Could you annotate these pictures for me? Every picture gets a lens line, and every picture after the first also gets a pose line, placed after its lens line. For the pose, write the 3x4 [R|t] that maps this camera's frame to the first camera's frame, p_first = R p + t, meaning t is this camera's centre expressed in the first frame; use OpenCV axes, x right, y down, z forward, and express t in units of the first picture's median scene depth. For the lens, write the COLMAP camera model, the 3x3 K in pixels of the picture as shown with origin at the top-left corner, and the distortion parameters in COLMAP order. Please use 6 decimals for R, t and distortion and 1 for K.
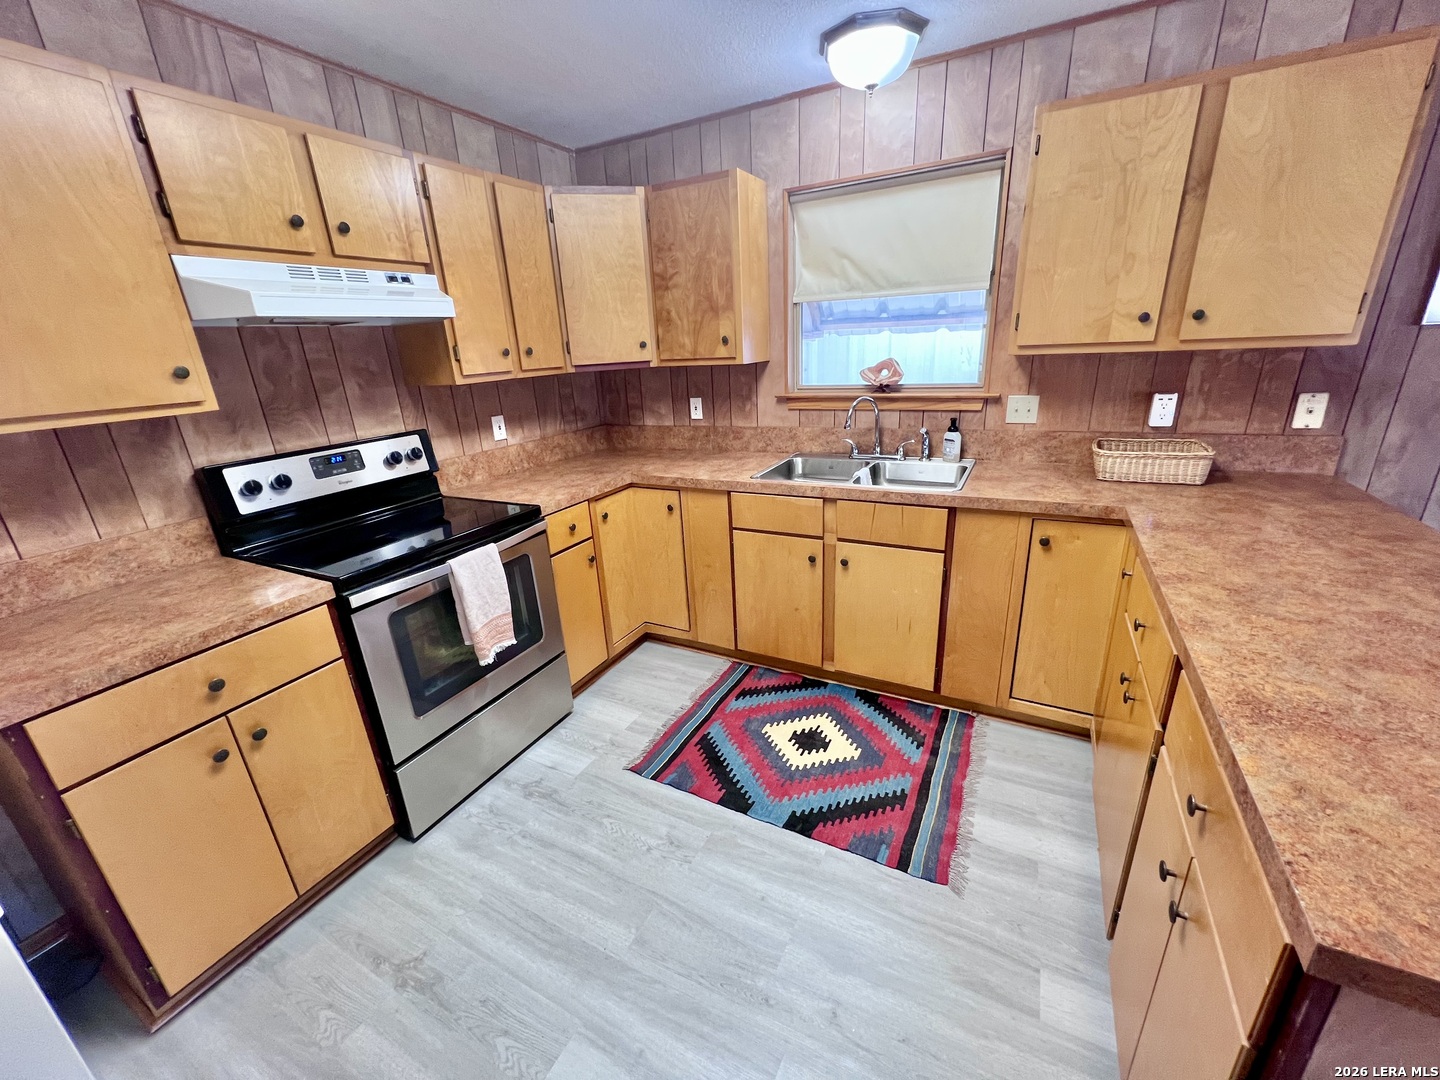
lens RADIAL K [[576.6, 0, 719.3], [0, 576.6, 540.5], [0, 0, 1]] dist [-0.000468, 0.001263]
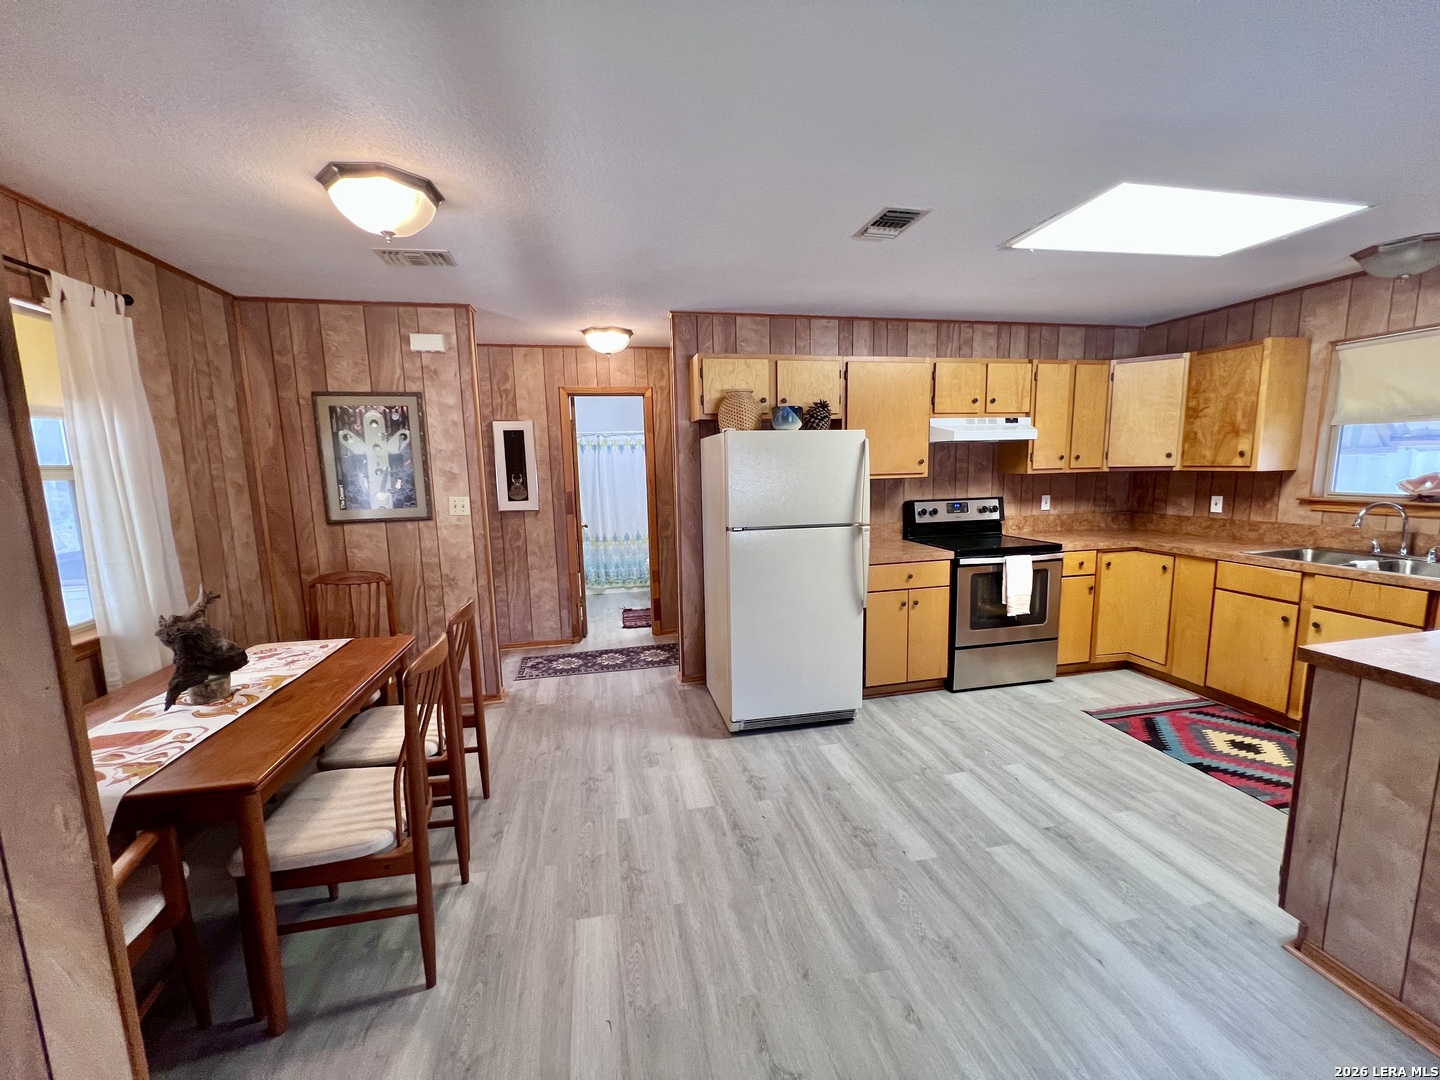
lens RADIAL K [[578.8, 0, 717.5], [0, 578.8, 538.2], [0, 0, 1]] dist [0.002487, 0.000403]
pose [[0.641998, 0.136834, -0.754397, 0.309287], [-0.262143, 0.963821, -0.048266, 0.259656], [0.720500, 0.228747, 0.654641, -0.819522]]
